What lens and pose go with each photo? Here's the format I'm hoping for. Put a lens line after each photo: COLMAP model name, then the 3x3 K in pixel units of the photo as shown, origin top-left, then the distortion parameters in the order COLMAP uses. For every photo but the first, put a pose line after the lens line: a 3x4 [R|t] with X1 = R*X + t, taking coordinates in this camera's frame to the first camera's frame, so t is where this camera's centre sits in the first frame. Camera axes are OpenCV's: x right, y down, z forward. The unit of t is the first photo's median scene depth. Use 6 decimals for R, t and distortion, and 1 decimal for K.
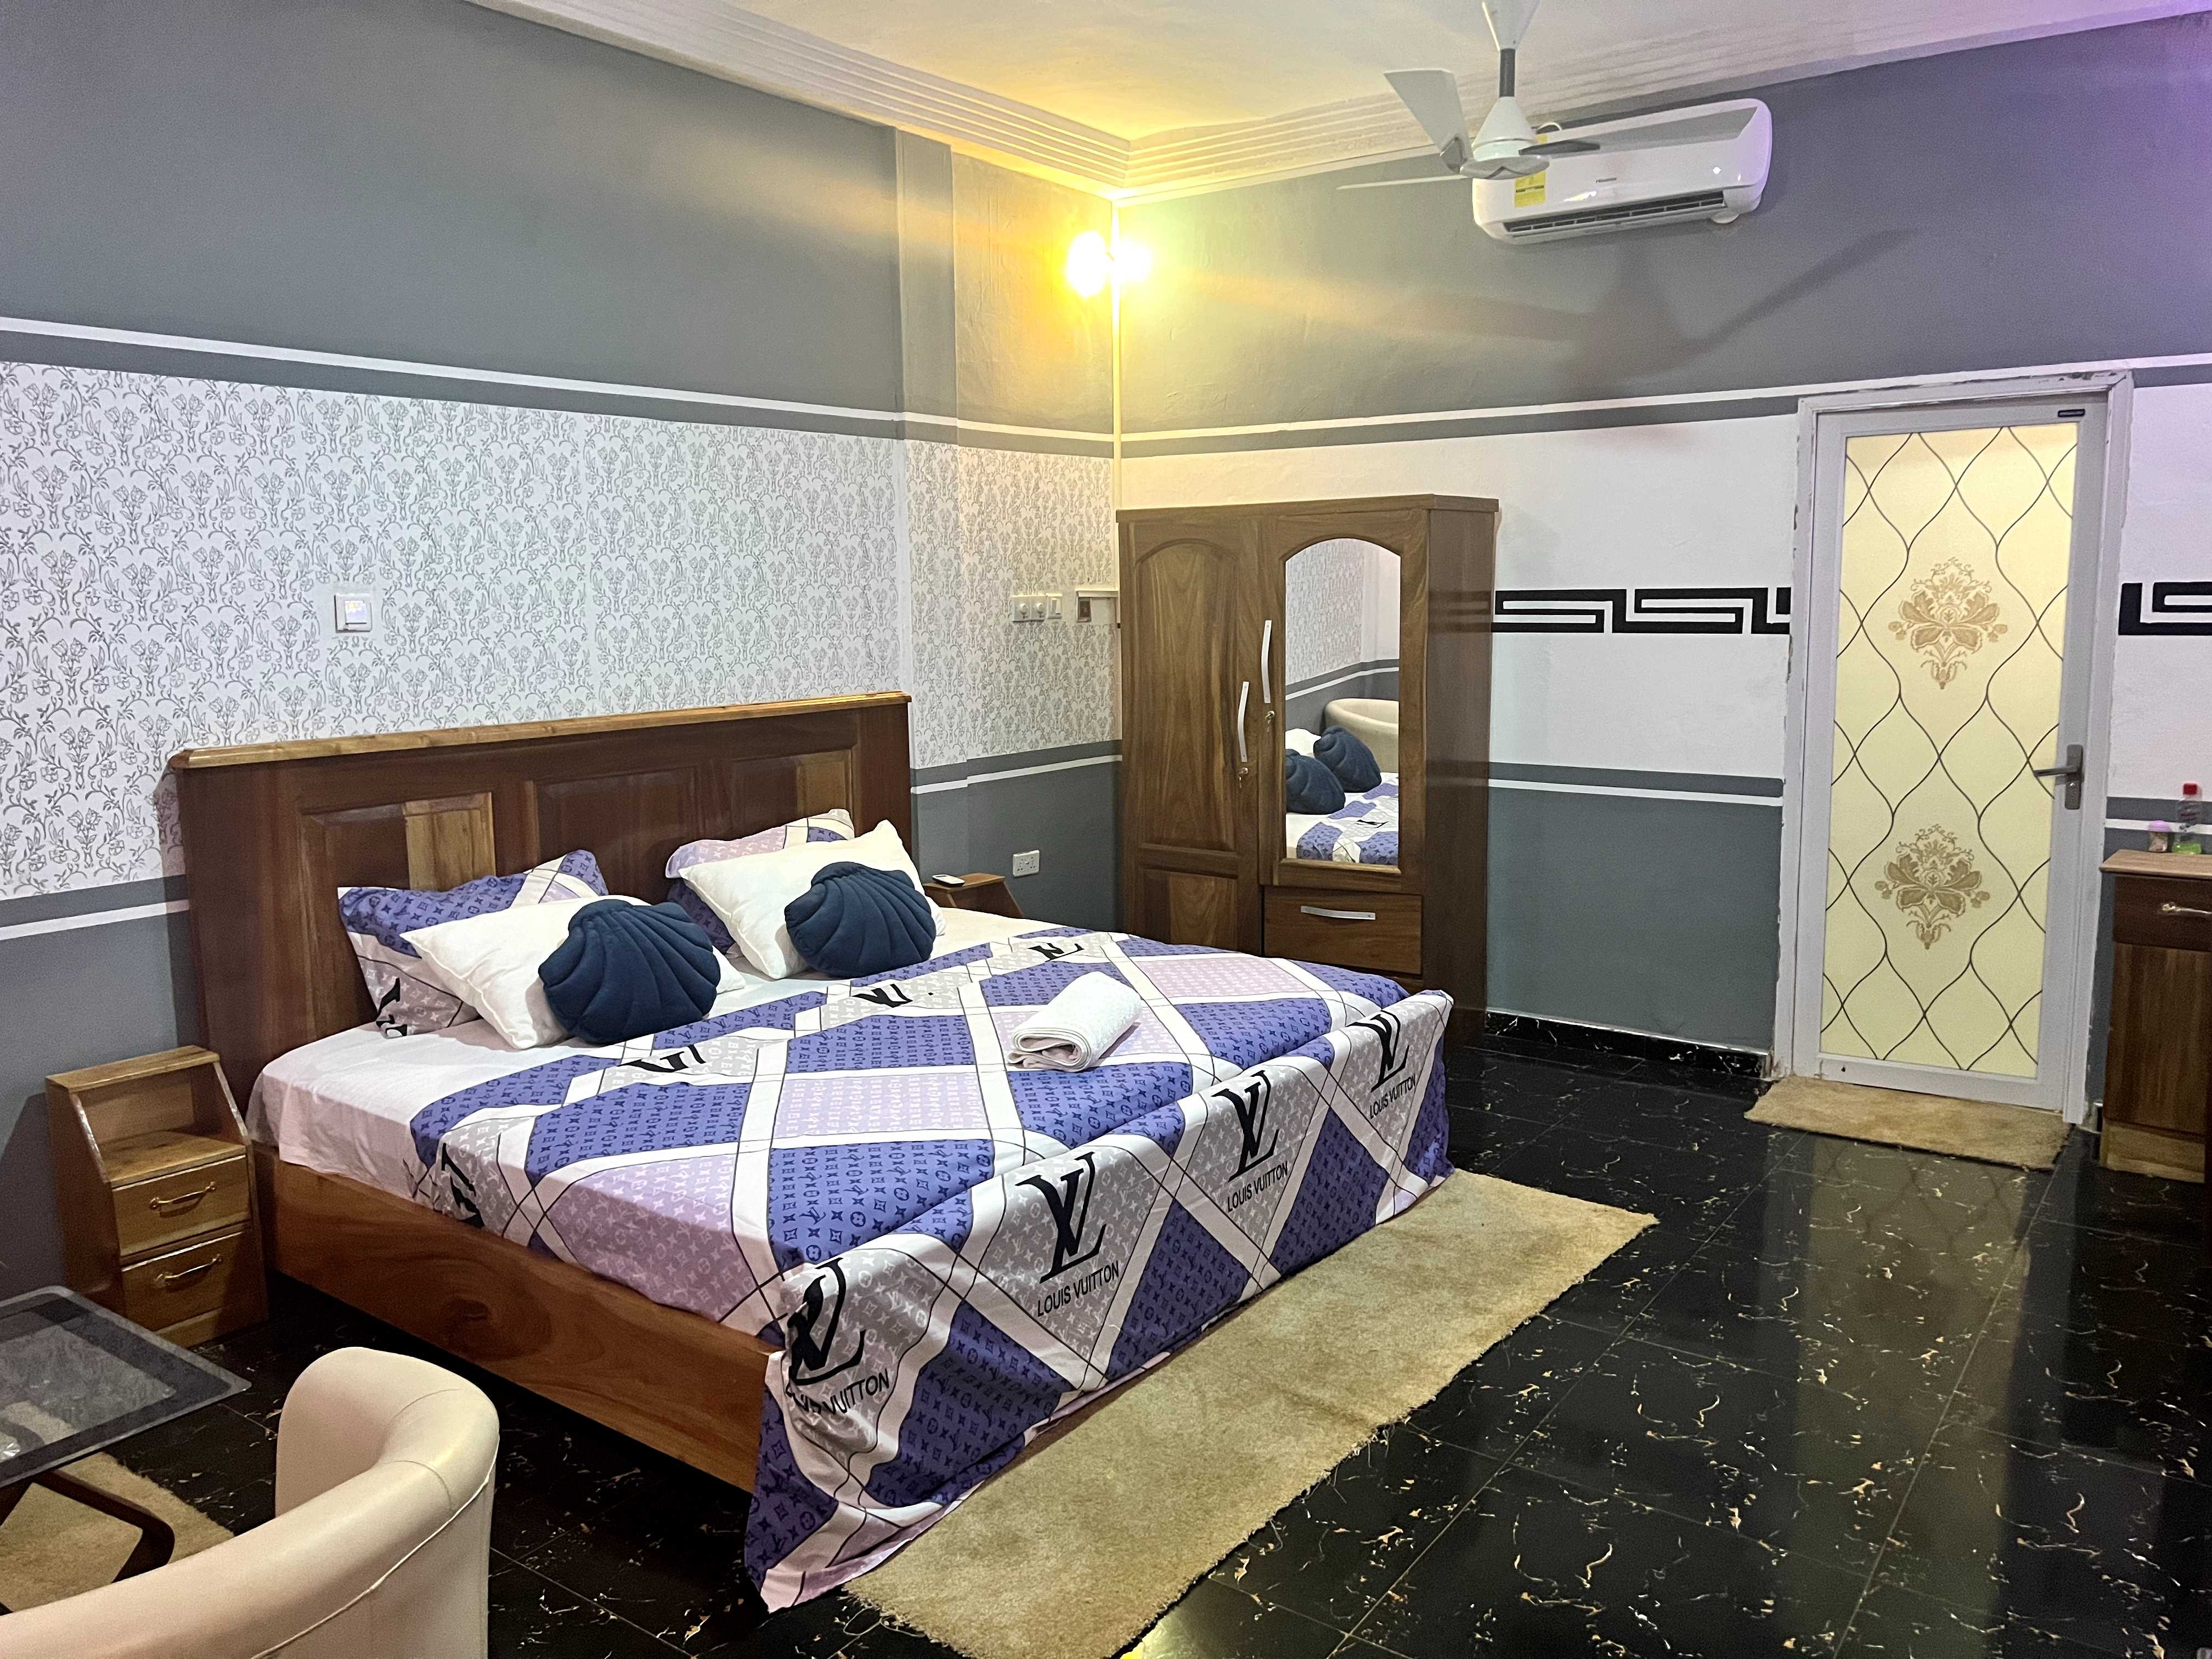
lens RADIAL K [[1658.8, 0, 1110.4], [0, 1658.8, 842.6], [0, 0, 1]] dist [0.065370, -0.076156]
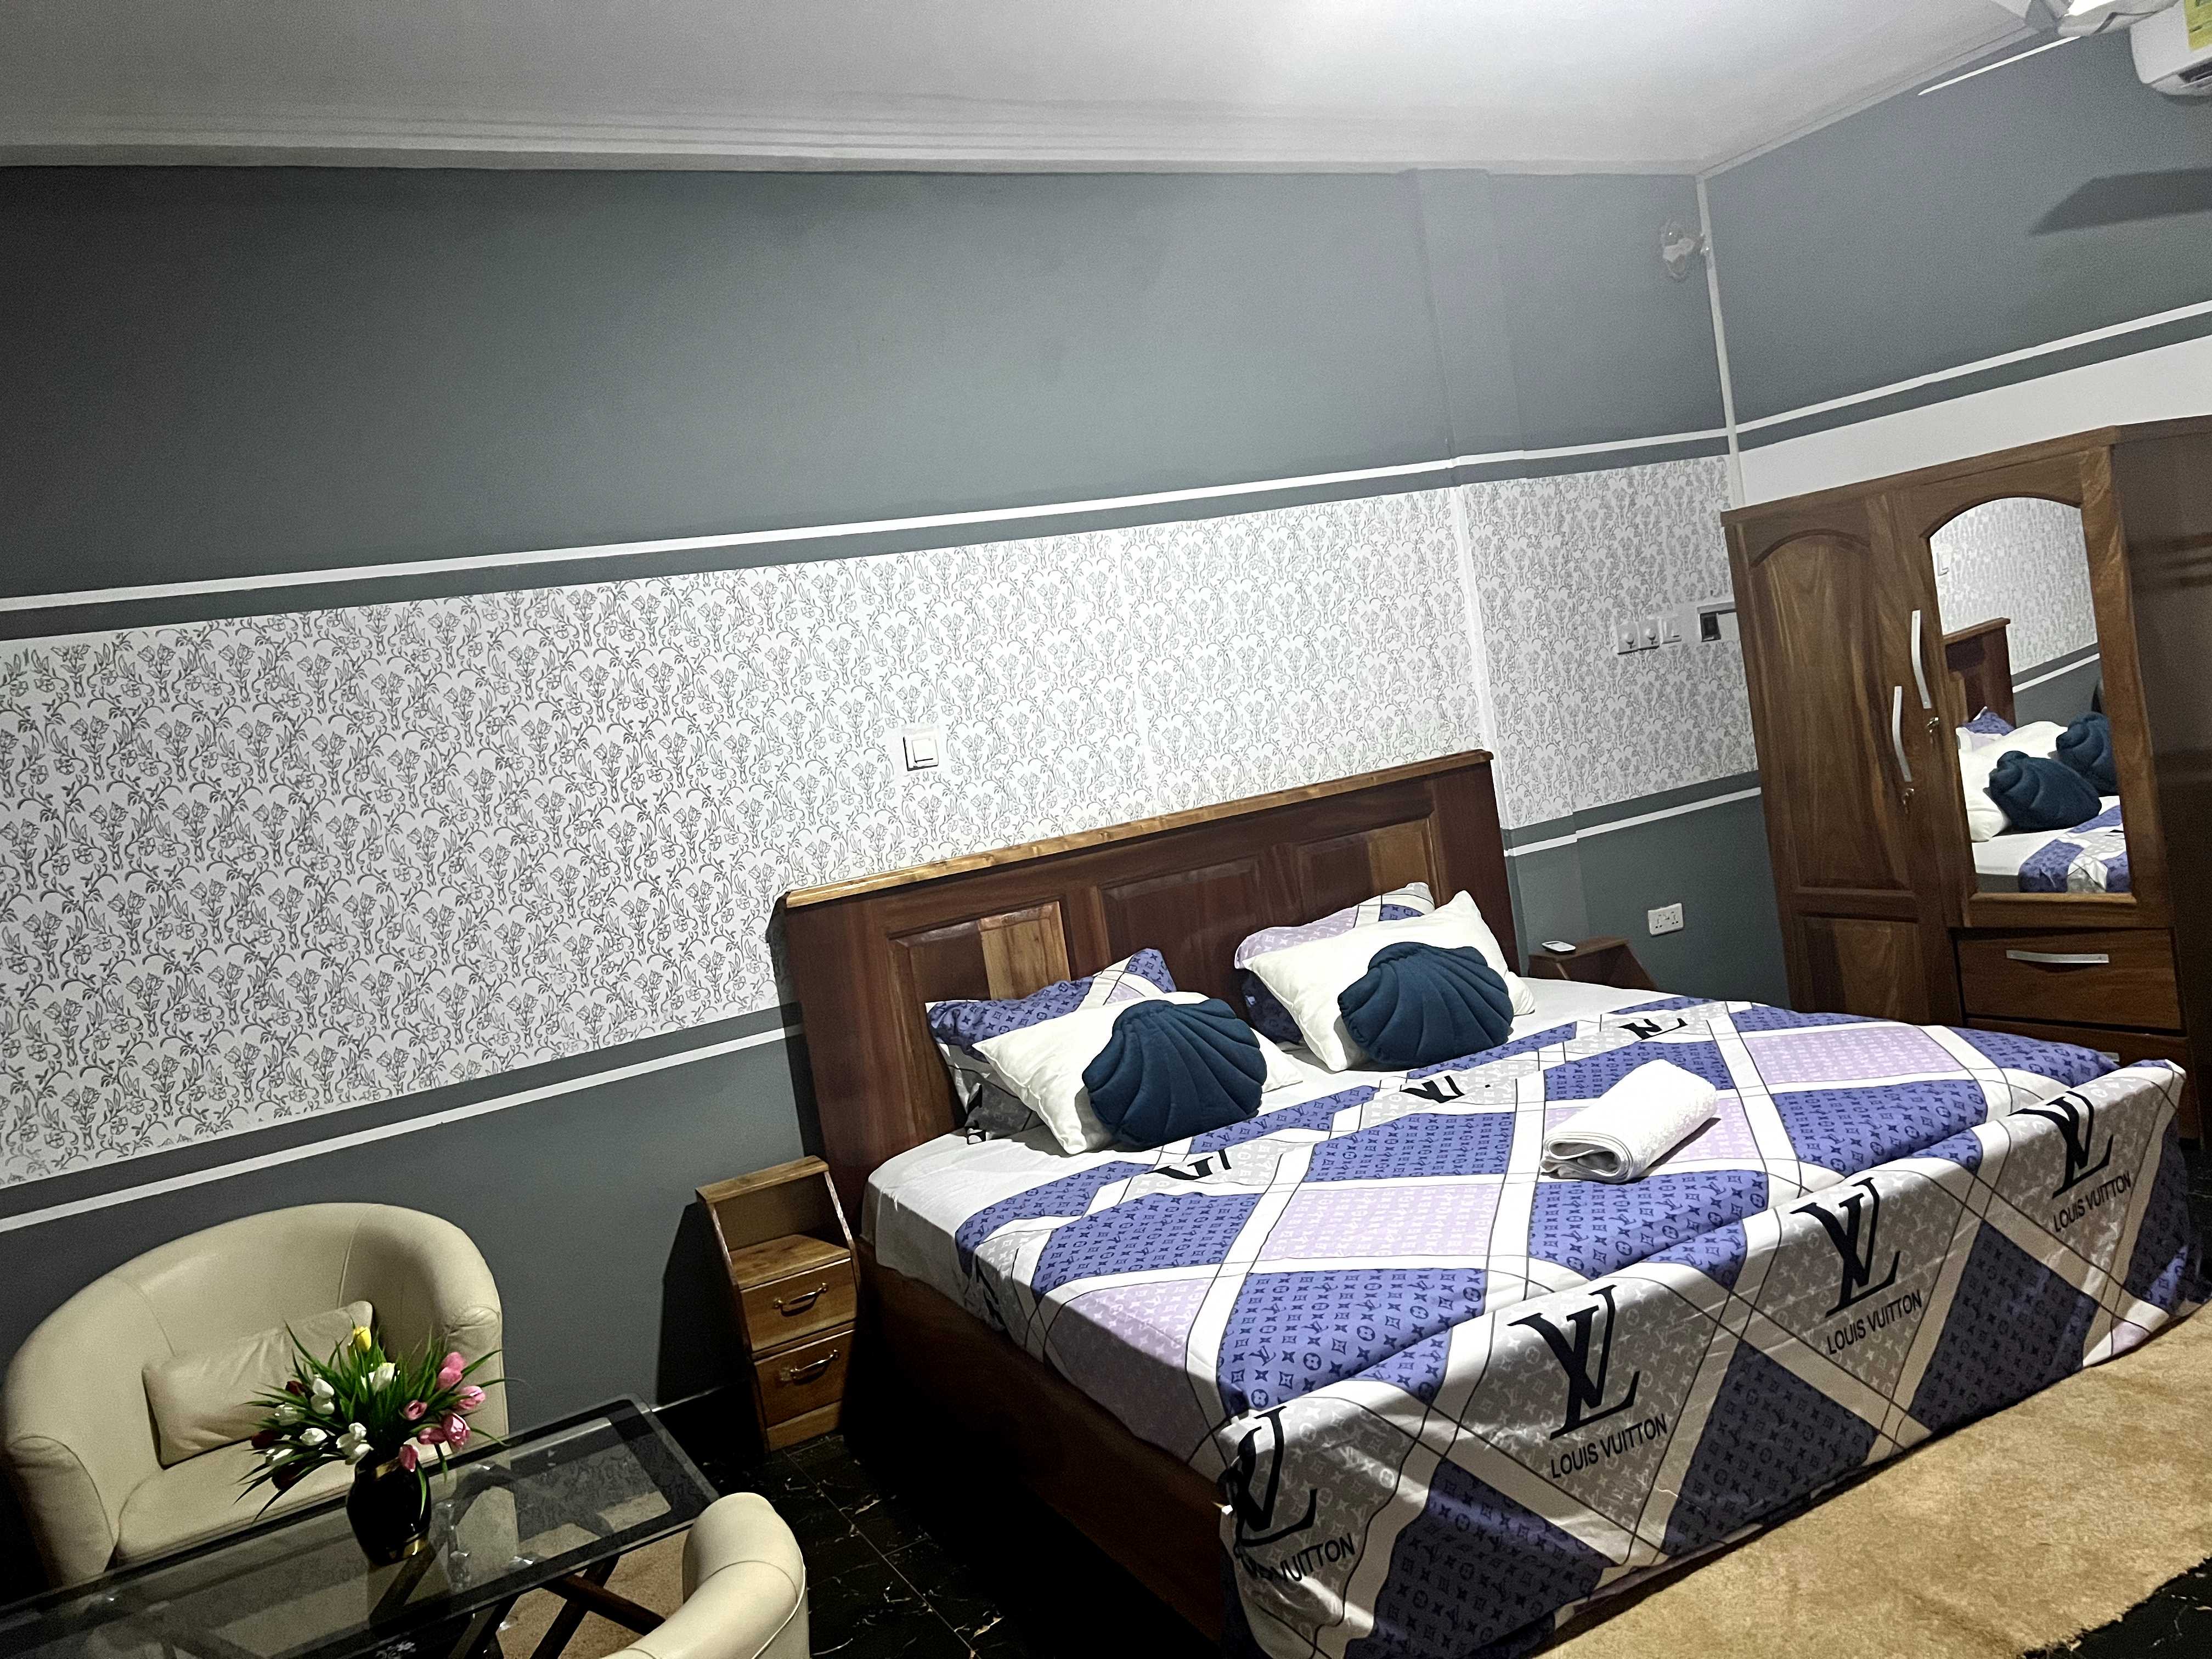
lens RADIAL K [[1658.8, 0, 1095.7], [0, 1658.8, 828.8], [0, 0, 1]] dist [0.065370, -0.076156]
pose [[0.889990, -0.098736, -0.445161, 0.128239], [0.082433, 0.995028, -0.055892, -0.016881], [0.448467, 0.013048, 0.893704, 0.087818]]
